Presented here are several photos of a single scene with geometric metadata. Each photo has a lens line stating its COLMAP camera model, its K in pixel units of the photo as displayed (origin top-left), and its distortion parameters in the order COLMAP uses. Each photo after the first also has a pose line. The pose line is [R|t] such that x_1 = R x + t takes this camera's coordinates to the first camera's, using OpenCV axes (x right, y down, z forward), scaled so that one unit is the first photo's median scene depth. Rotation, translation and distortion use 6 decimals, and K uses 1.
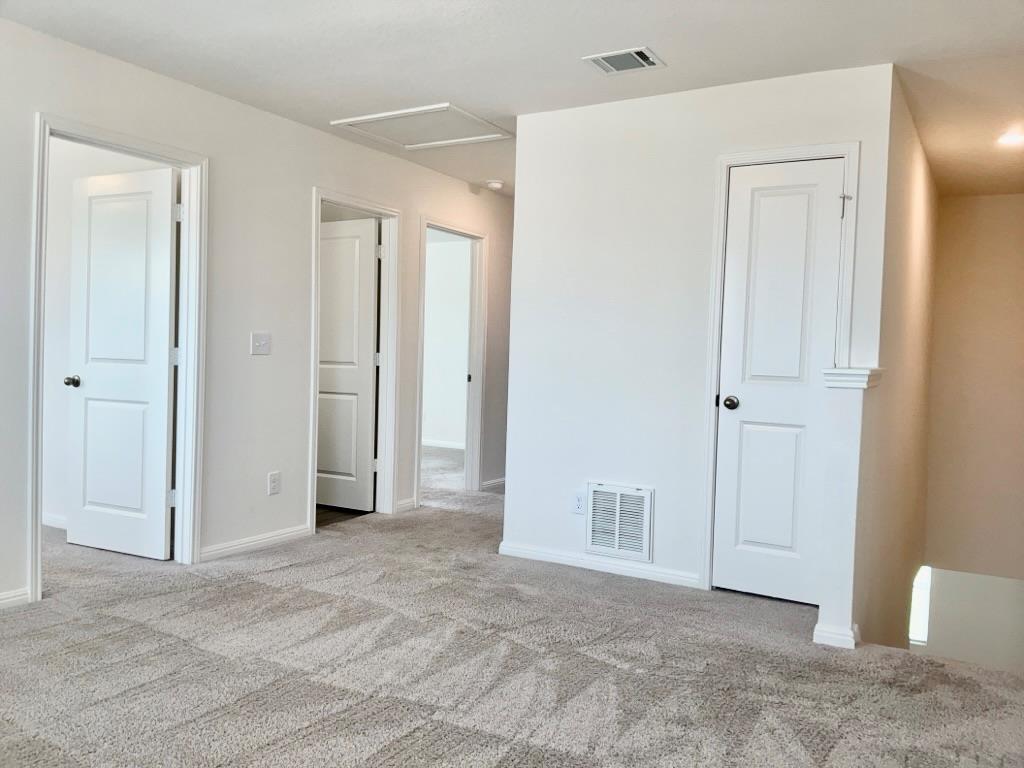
lens RADIAL K [[813.7, 0, 512.0], [0, 813.7, 384.0], [0, 0, 1]] dist [0.135774, -0.264866]
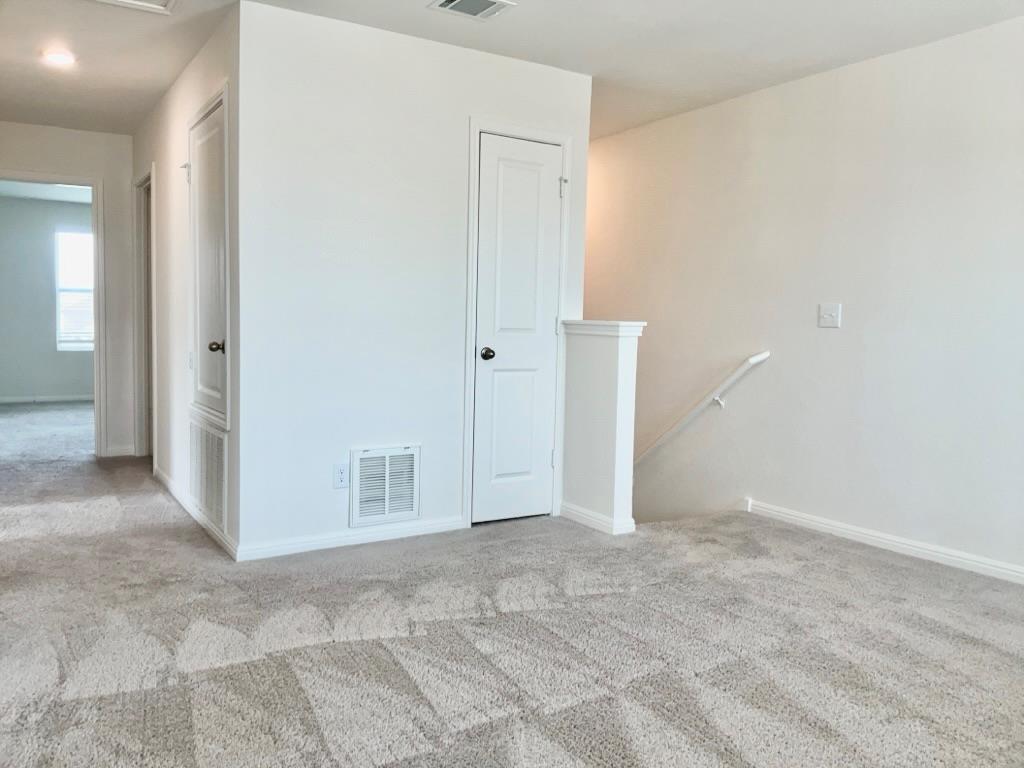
lens RADIAL K [[813.7, 0, 512.0], [0, 813.7, 384.0], [0, 0, 1]] dist [0.135774, -0.264866]
pose [[0.472620, -0.090369, 0.876621, -0.668313], [0.025477, 0.995714, 0.088910, -0.032264], [-0.880898, -0.019687, 0.472896, 0.452373]]
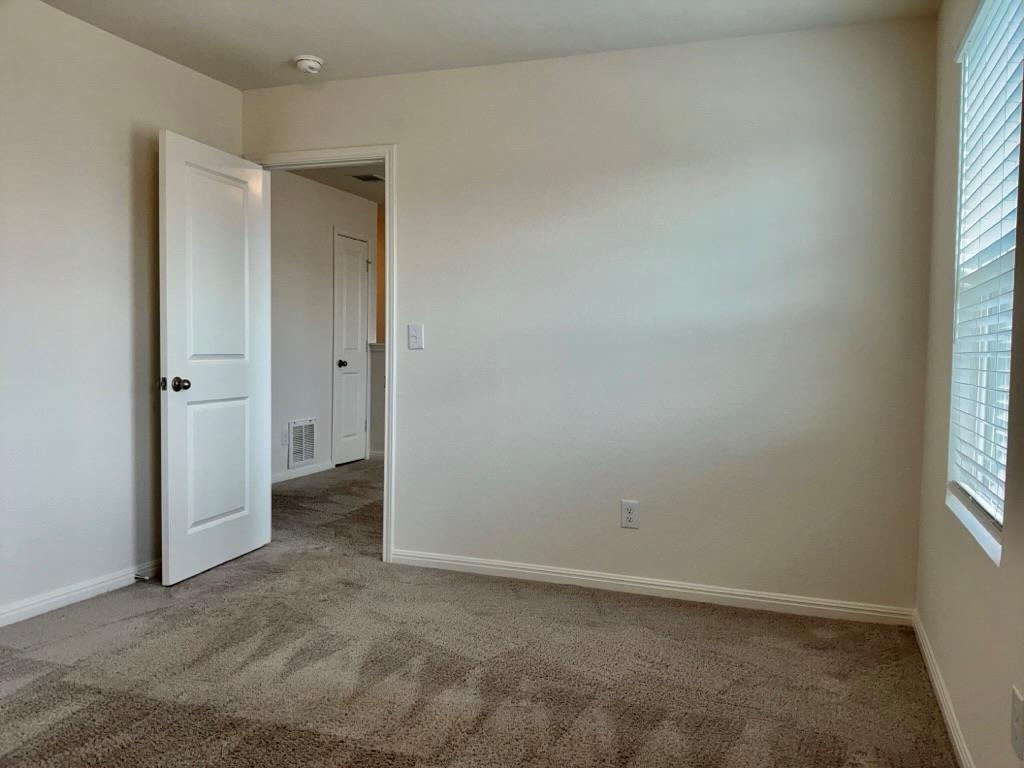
lens RADIAL K [[813.7, 0, 512.0], [0, 813.7, 384.0], [0, 0, 1]] dist [0.135774, -0.264866]
pose [[-0.176059, -0.079759, 0.981143, -1.592505], [0.010946, 0.996492, 0.082971, -0.078402], [-0.984319, 0.025347, -0.174569, 0.934670]]
